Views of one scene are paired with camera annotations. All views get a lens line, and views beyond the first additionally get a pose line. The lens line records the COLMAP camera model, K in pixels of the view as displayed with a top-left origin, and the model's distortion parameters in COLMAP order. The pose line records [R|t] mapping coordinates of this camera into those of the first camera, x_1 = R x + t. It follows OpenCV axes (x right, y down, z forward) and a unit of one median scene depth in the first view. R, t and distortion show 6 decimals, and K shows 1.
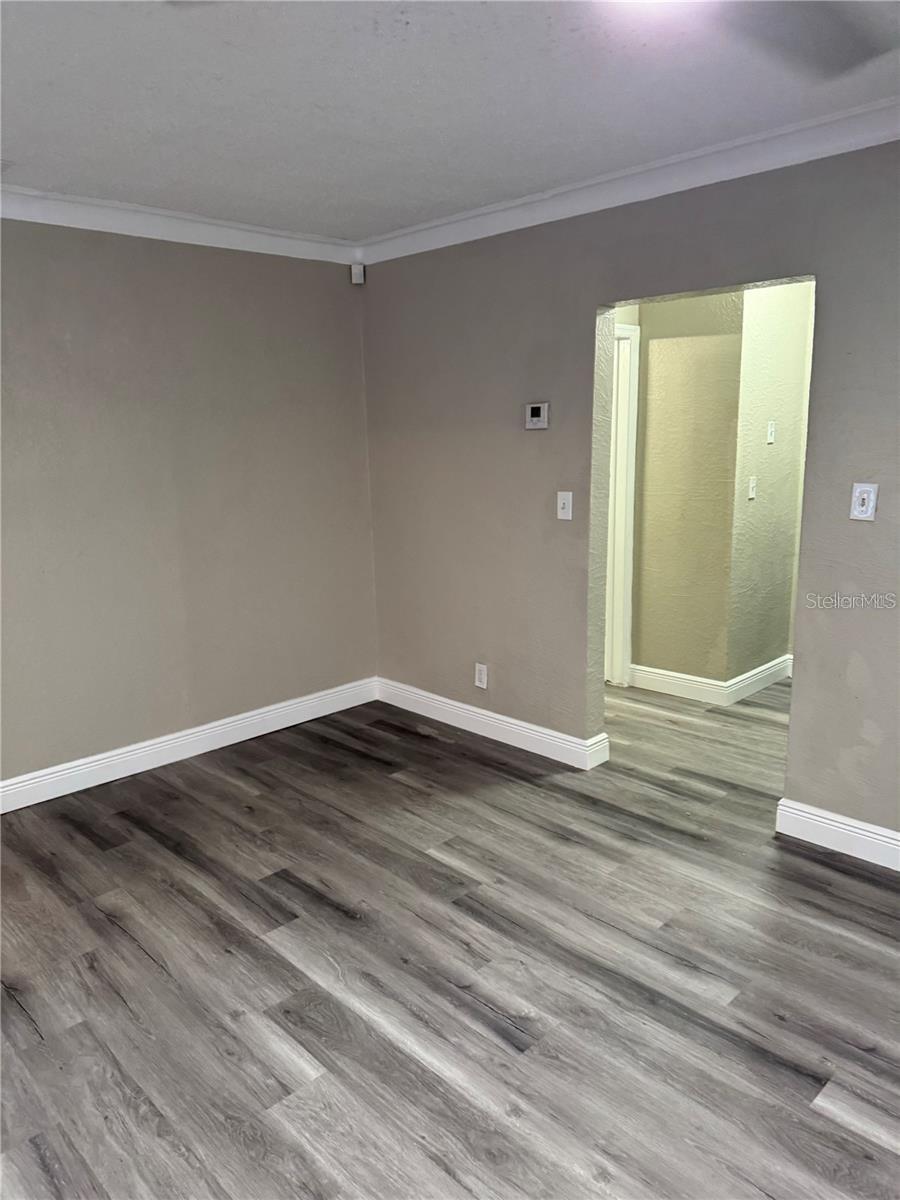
lens RADIAL K [[854.3, 0, 450.0], [0, 854.3, 600.0], [0, 0, 1]] dist [0.090102, -0.136068]
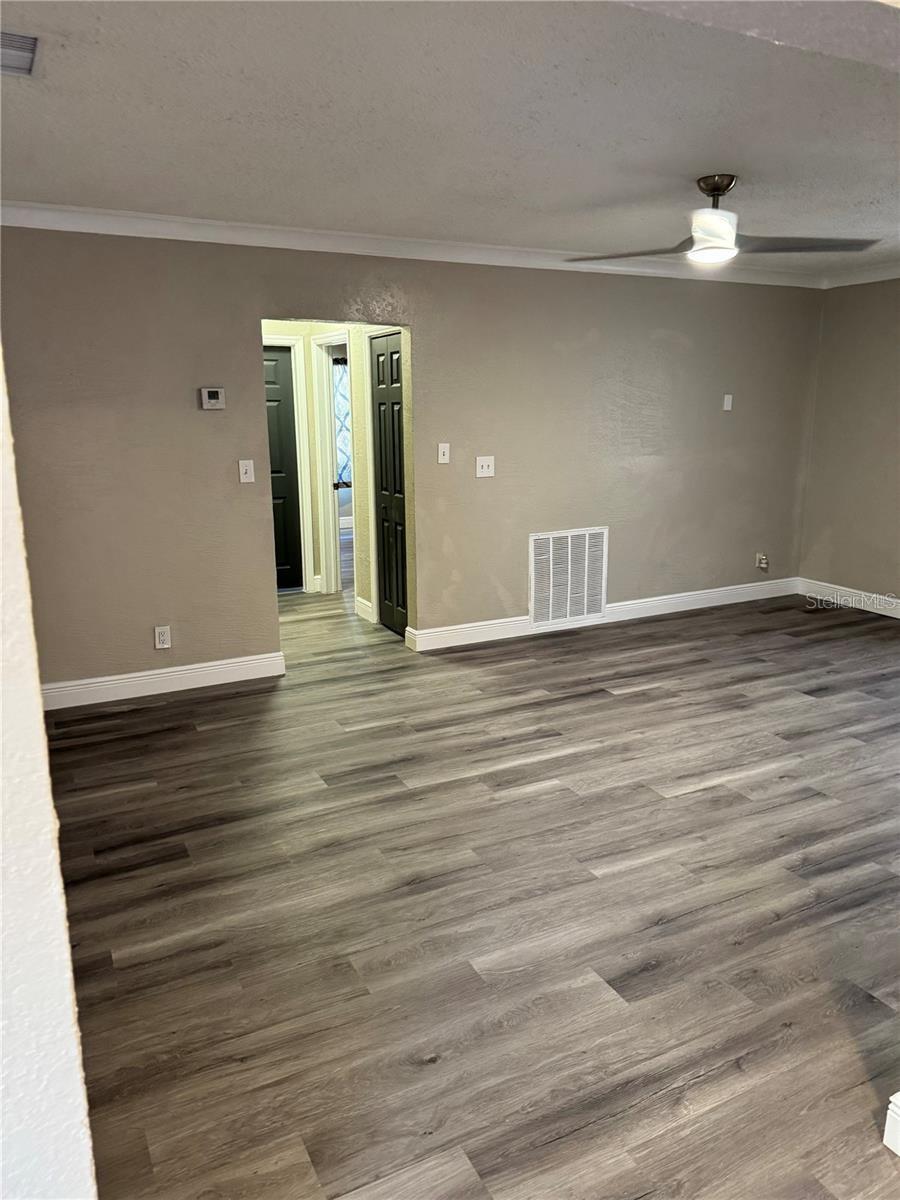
lens RADIAL K [[854.3, 0, 450.0], [0, 854.3, 600.0], [0, 0, 1]] dist [0.090102, -0.136068]
pose [[0.282128, -0.197991, 0.938724, -1.216214], [0.196397, 0.969670, 0.145492, -0.062557], [-0.939059, 0.143315, 0.312456, 0.430444]]
